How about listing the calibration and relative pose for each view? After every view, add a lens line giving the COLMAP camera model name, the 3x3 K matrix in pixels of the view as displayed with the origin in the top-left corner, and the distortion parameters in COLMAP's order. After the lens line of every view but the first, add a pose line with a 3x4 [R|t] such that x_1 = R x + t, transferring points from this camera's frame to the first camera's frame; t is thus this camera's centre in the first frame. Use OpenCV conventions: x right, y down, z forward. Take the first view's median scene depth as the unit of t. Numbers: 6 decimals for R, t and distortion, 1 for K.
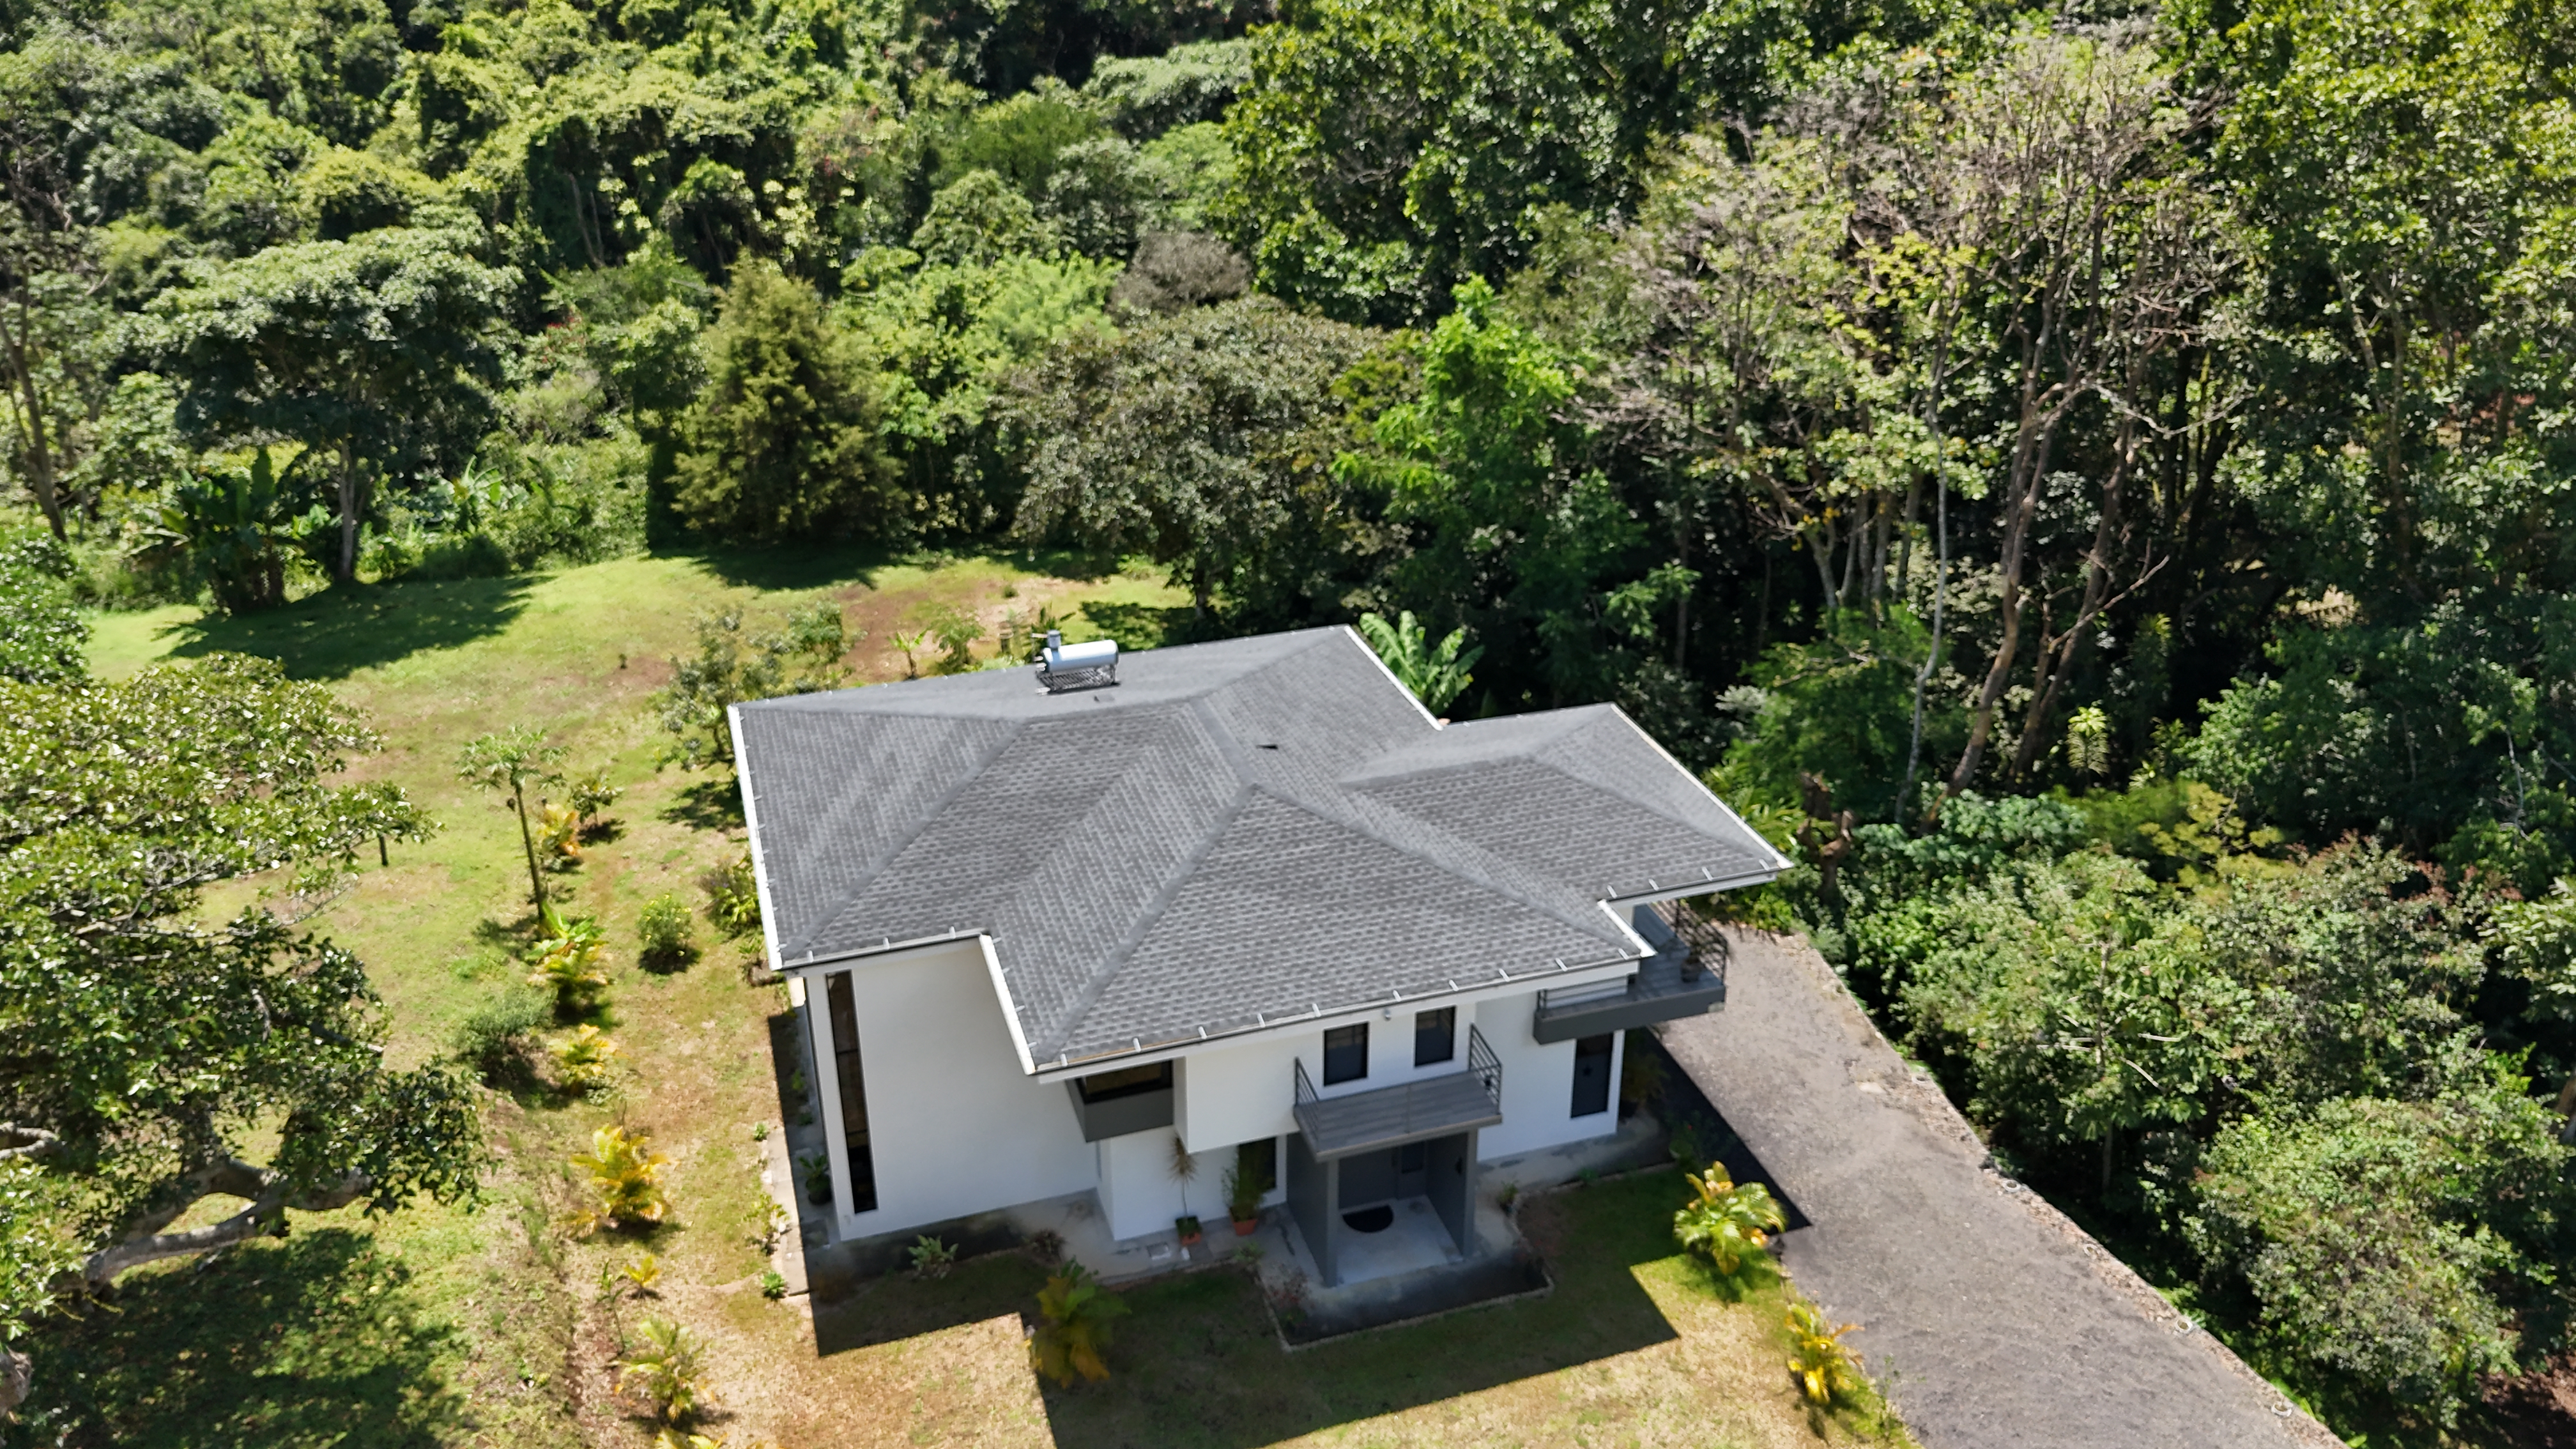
lens RADIAL K [[1908.9, 0, 1288.0], [0, 1908.9, 724.5], [0, 0, 1]] dist [0.047986, -0.041730]
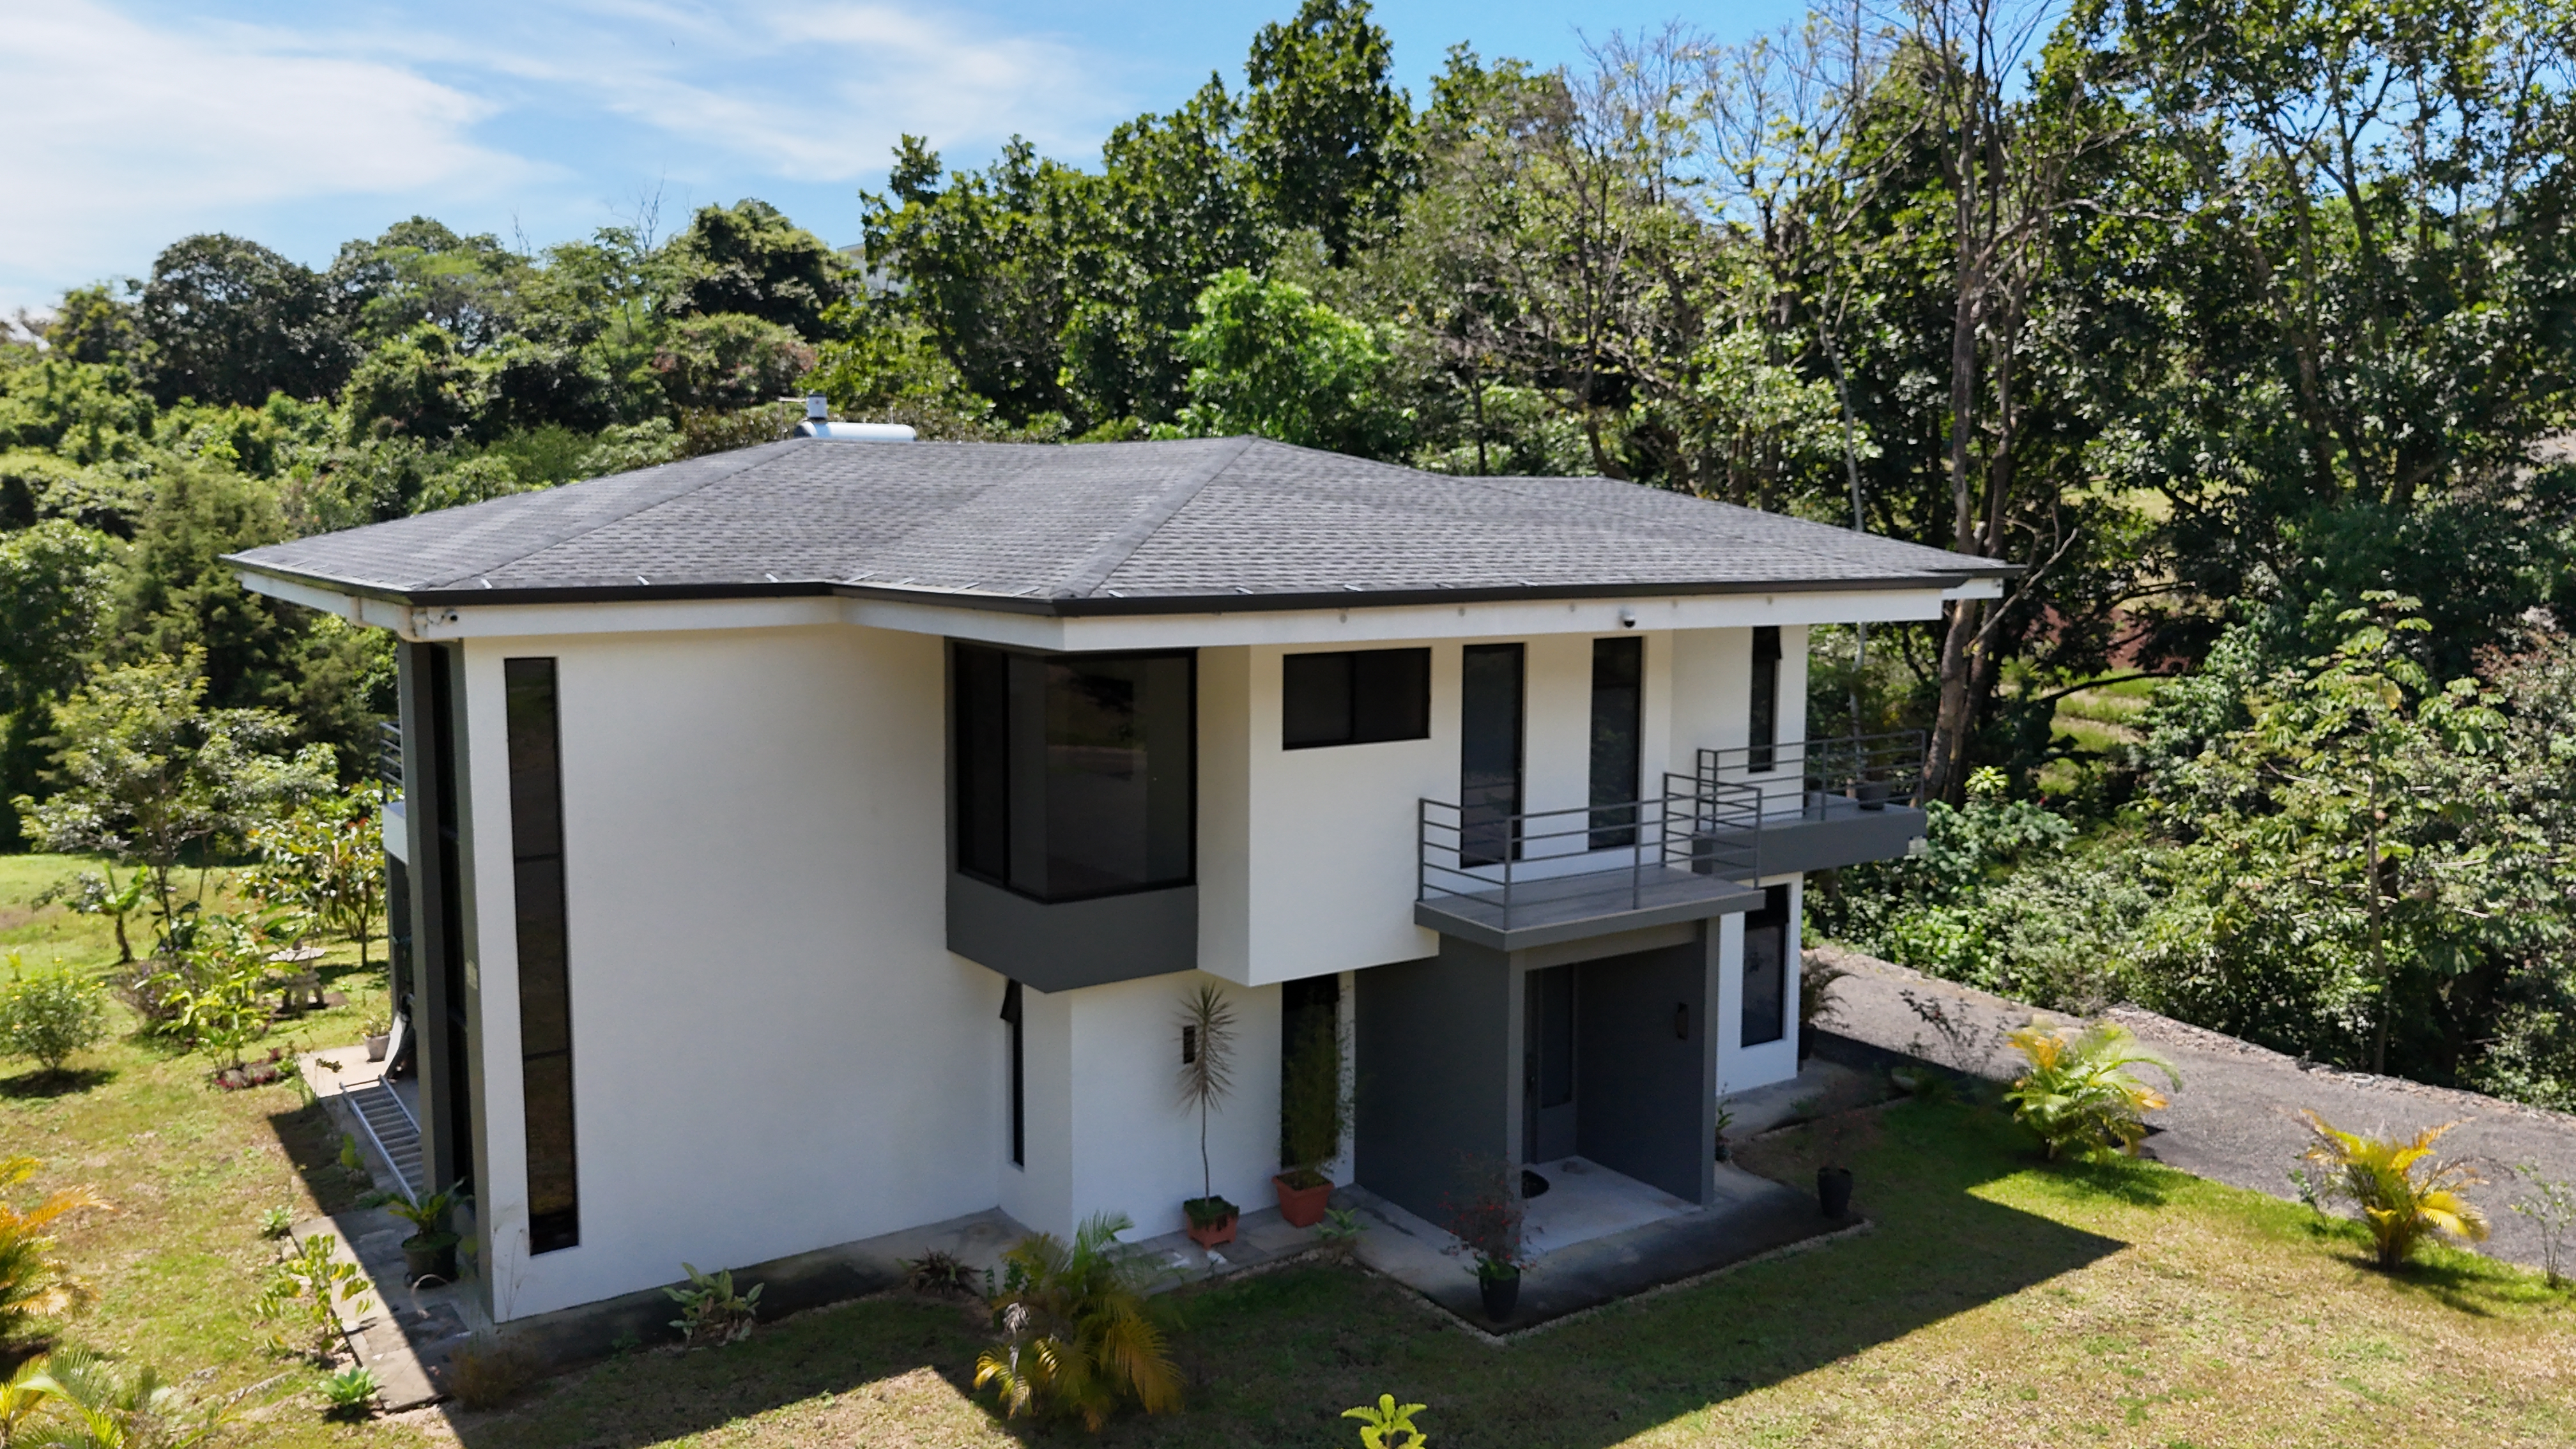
lens RADIAL K [[1908.9, 0, 1288.0], [0, 1908.9, 724.5], [0, 0, 1]] dist [0.047986, -0.041730]
pose [[0.956110, -0.028754, 0.291594, -0.099442], [0.123654, 0.941809, -0.312578, 0.166223], [-0.265638, 0.334916, 0.904029, 0.259878]]
